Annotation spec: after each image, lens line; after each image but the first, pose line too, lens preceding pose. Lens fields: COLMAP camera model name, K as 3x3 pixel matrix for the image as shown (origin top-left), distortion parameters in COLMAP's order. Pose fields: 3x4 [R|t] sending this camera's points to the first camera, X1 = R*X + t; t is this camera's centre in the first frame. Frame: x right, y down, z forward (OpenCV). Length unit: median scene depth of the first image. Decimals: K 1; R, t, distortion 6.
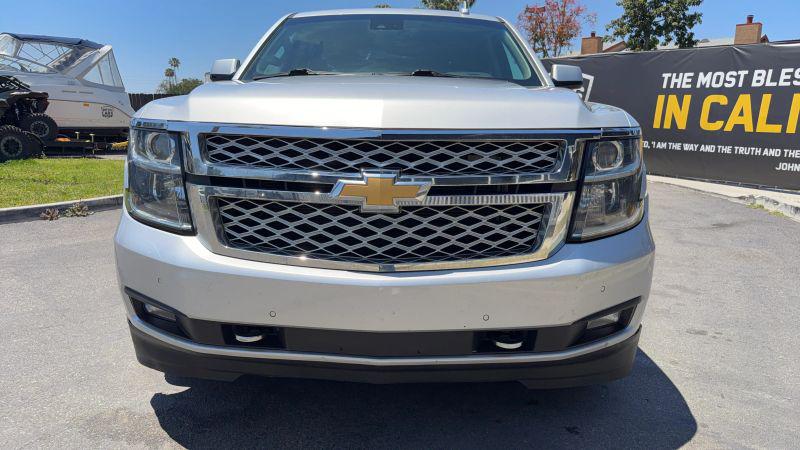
lens RADIAL K [[548.8, 0, 400.0], [0, 548.8, 225.0], [0, 0, 1]] dist [0.051272, -0.002455]
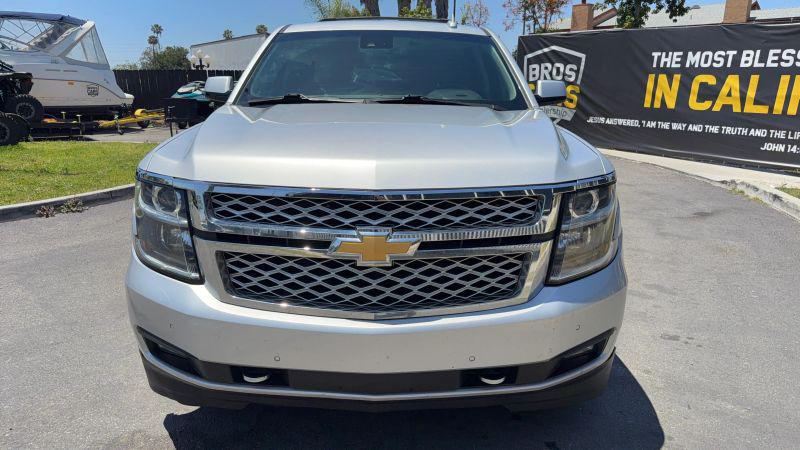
lens RADIAL K [[553.4, 0, 402.6], [0, 553.4, 221.9], [0, 0, 1]] dist [0.046664, -0.002430]
pose [[0.999763, -0.013756, 0.016859, 0.002038], [0.012791, 0.998346, 0.056055, -0.145979], [-0.017603, -0.055826, 0.998285, -0.080003]]
